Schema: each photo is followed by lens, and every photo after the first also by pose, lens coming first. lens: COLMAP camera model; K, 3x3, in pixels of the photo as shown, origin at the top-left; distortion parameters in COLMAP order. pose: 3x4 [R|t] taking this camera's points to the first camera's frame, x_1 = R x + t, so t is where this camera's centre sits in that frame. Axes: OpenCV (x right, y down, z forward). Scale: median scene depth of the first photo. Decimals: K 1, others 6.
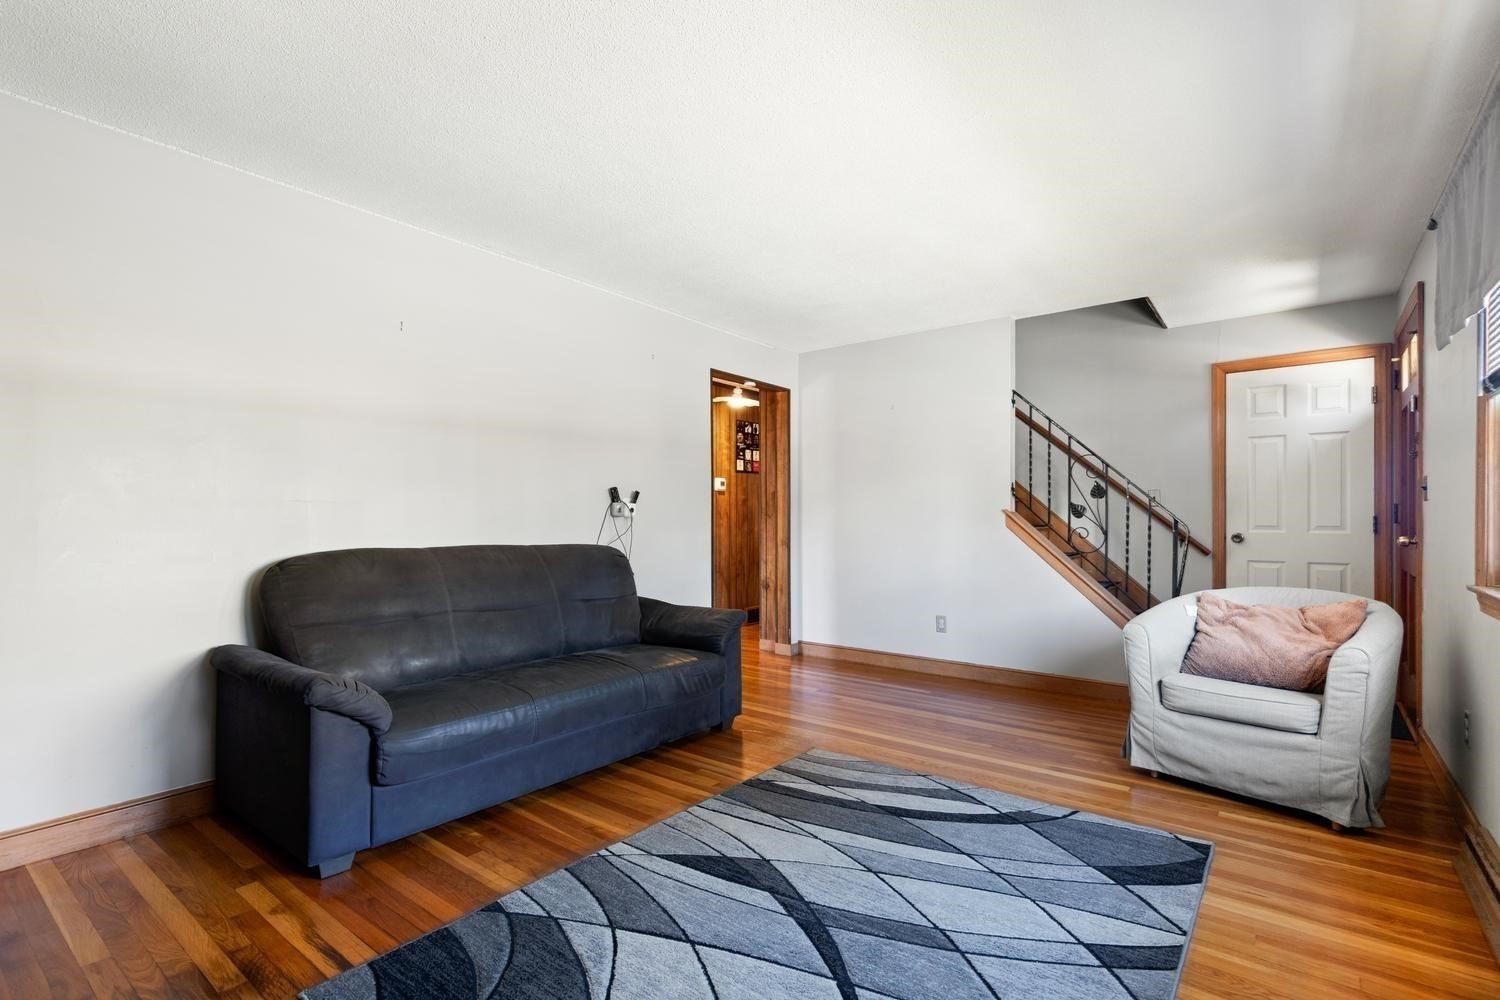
lens RADIAL K [[690.3, 0, 739.7], [0, 690.3, 523.9], [0, 0, 1]] dist [0.002054, 0.000023]
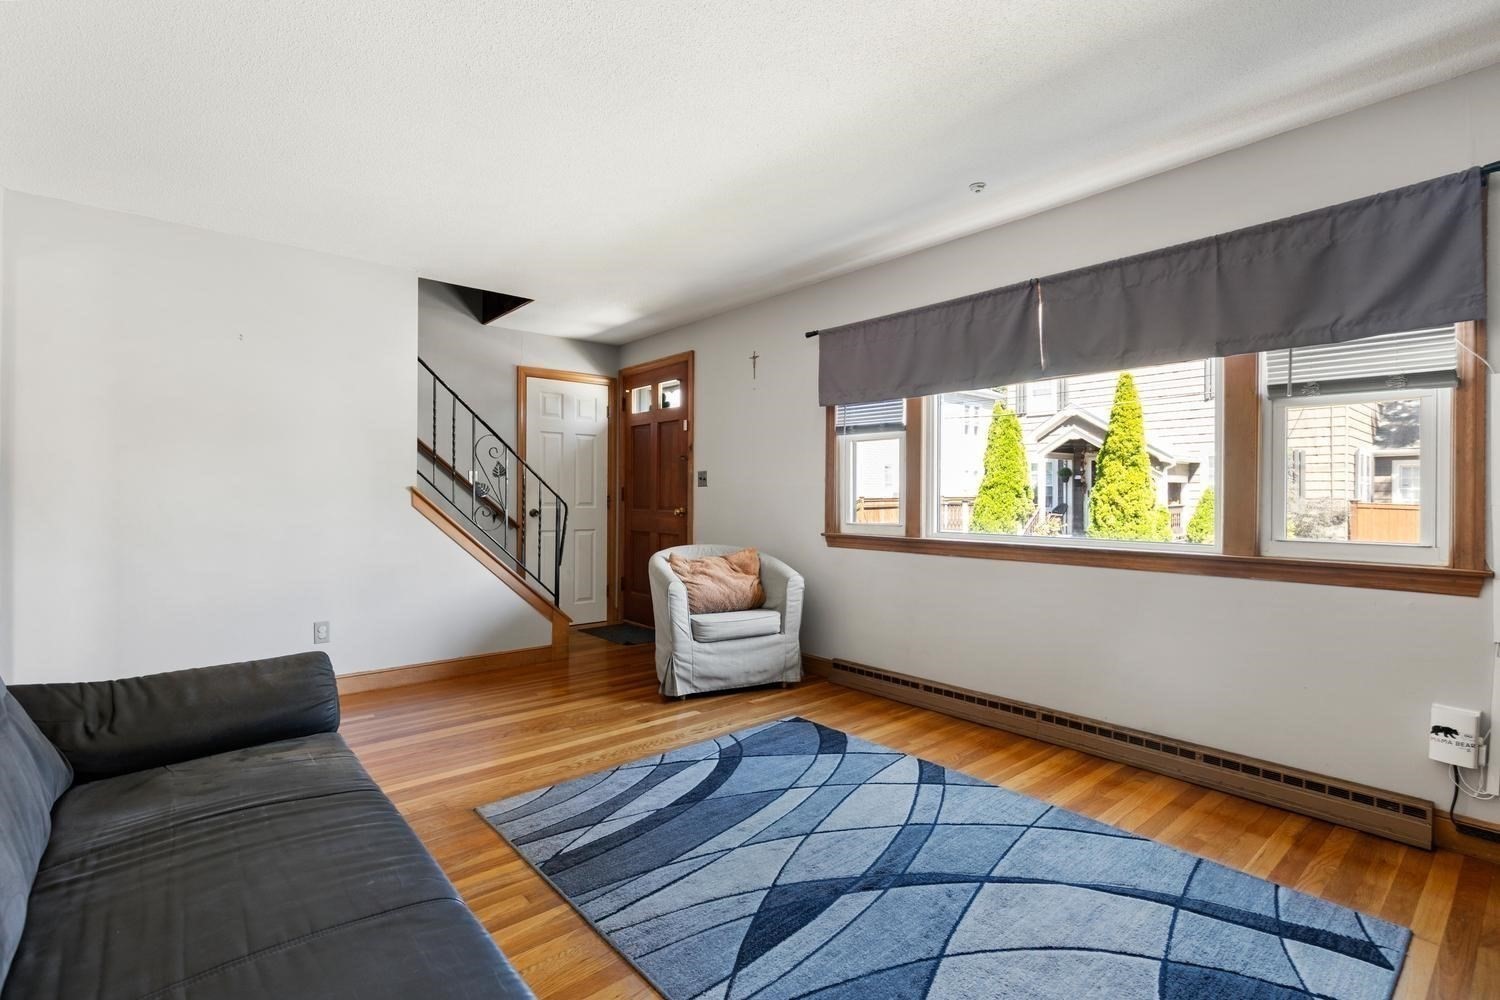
lens RADIAL K [[675.8, 0, 741.6], [0, 675.8, 500.9], [0, 0, 1]] dist [0.001091, -0.000159]
pose [[0.203955, -0.004890, 0.978968, -0.653407], [0.005925, 0.999975, 0.003761, -0.006237], [-0.978962, 0.005033, 0.203979, 0.694833]]
